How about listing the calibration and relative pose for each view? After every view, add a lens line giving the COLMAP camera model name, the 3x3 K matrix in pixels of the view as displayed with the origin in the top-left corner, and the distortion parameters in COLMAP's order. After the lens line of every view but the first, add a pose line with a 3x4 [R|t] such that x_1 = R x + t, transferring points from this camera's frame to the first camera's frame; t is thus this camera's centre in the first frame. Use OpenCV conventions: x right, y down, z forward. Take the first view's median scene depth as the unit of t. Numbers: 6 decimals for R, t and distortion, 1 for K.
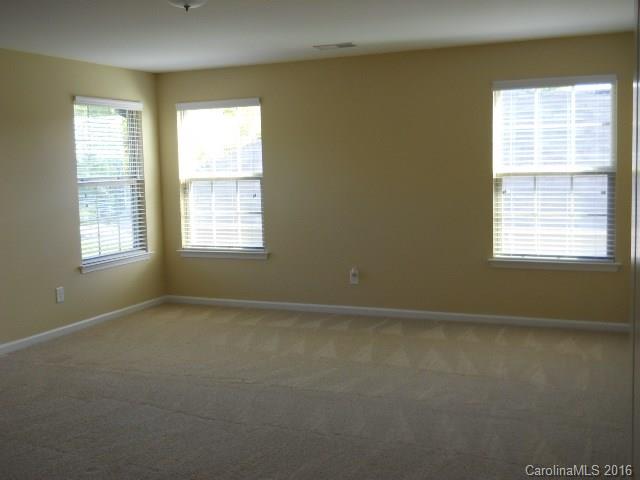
lens RADIAL K [[708.7, 0, 320.1], [0, 708.7, 226.3], [0, 0, 1]] dist [-0.017189, -0.006783]
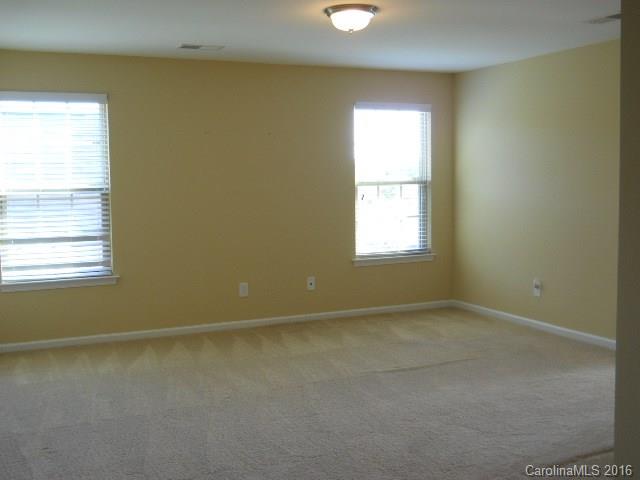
lens RADIAL K [[708.7, 0, 320.1], [0, 708.7, 226.3], [0, 0, 1]] dist [-0.017189, -0.006783]
pose [[0.676381, -0.043641, 0.735258, -0.615785], [0.062644, 0.998035, 0.001611, -0.010581], [-0.733883, 0.044970, 0.677786, 0.282073]]
